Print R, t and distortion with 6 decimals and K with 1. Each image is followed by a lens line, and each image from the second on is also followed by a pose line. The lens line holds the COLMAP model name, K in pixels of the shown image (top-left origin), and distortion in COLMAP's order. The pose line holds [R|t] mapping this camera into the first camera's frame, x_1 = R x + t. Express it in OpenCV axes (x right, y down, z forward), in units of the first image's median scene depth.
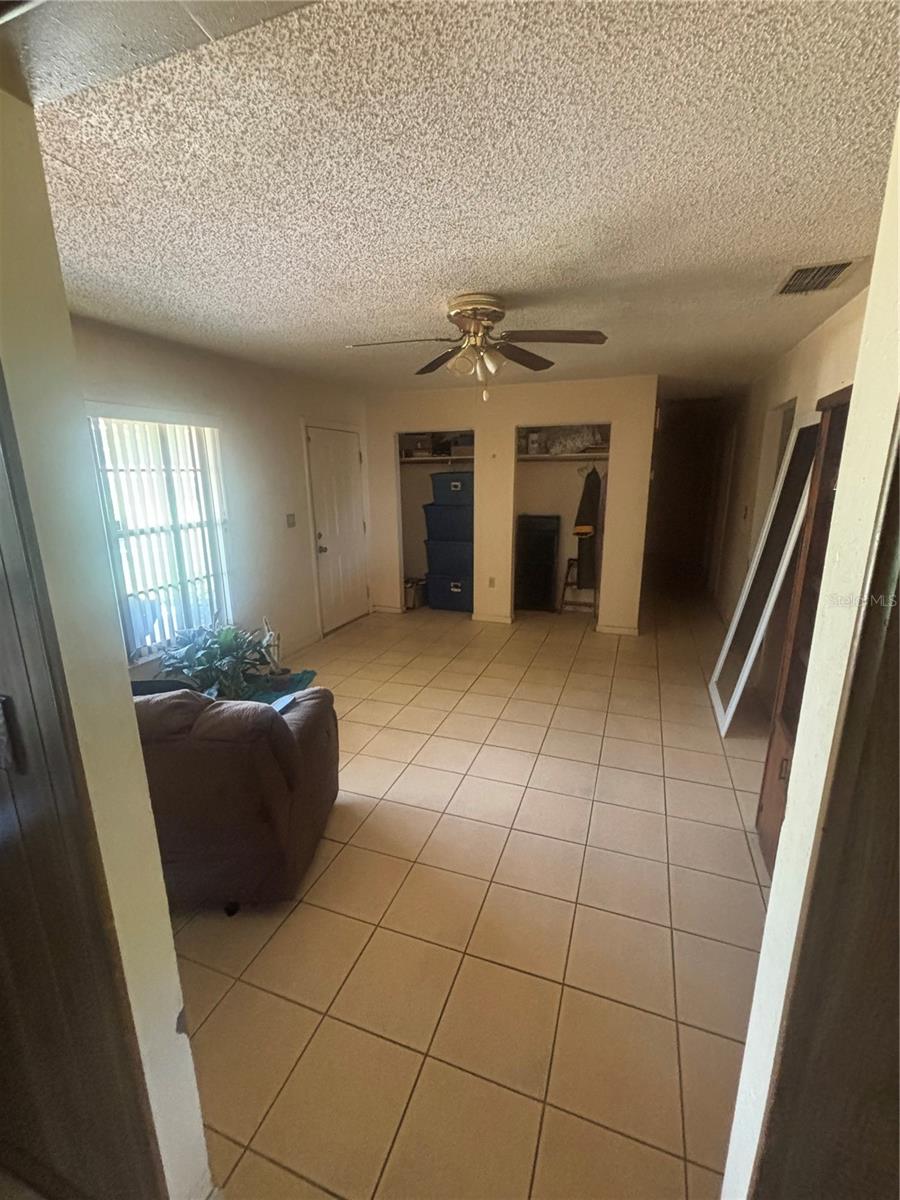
lens RADIAL K [[513.7, 0, 450.0], [0, 513.7, 600.0], [0, 0, 1]] dist [-0.000170, -0.000024]
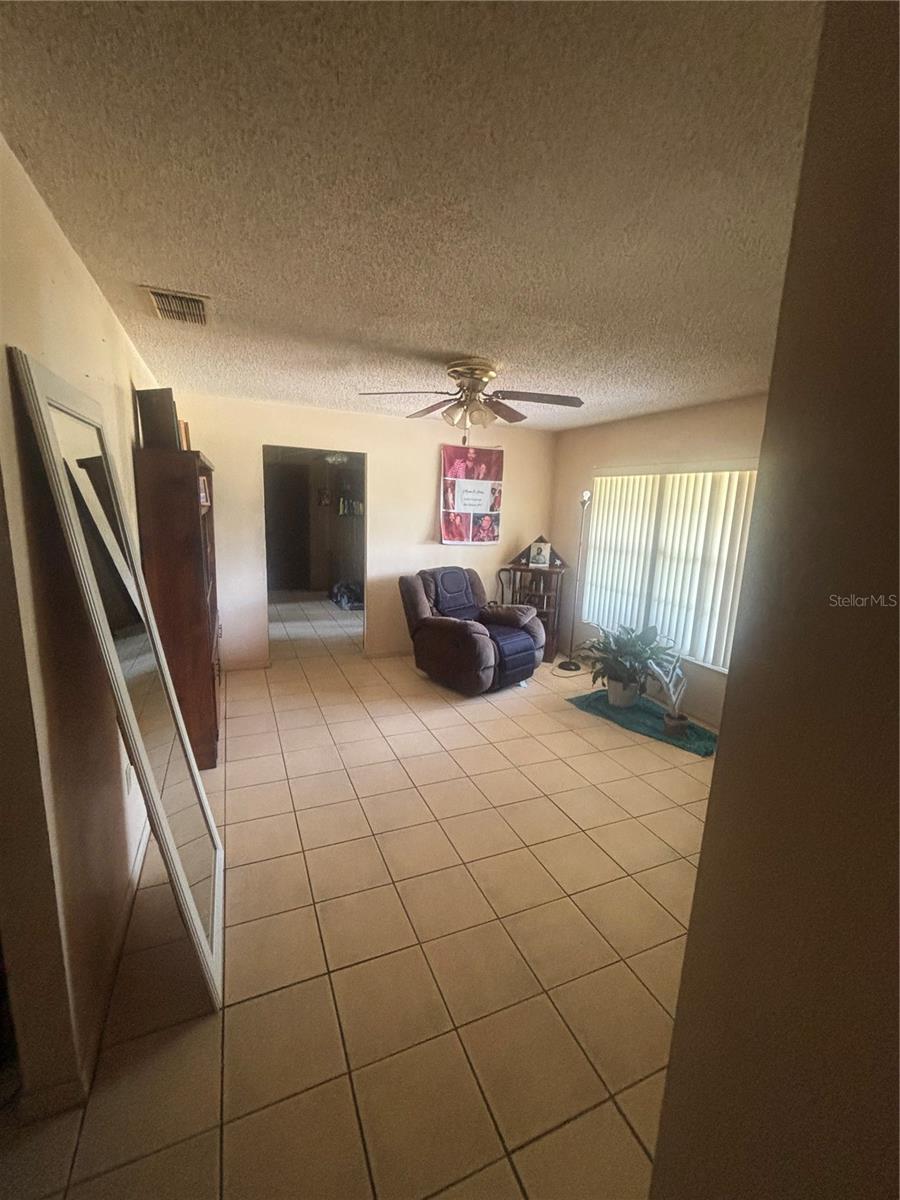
lens RADIAL K [[513.7, 0, 450.0], [0, 513.7, 600.0], [0, 0, 1]] dist [-0.000170, -0.000024]
pose [[-0.727271, 0.115855, -0.676502, 0.811813], [-0.193049, 0.911330, 0.363607, -0.441244], [0.658642, 0.395038, -0.640418, 1.676063]]
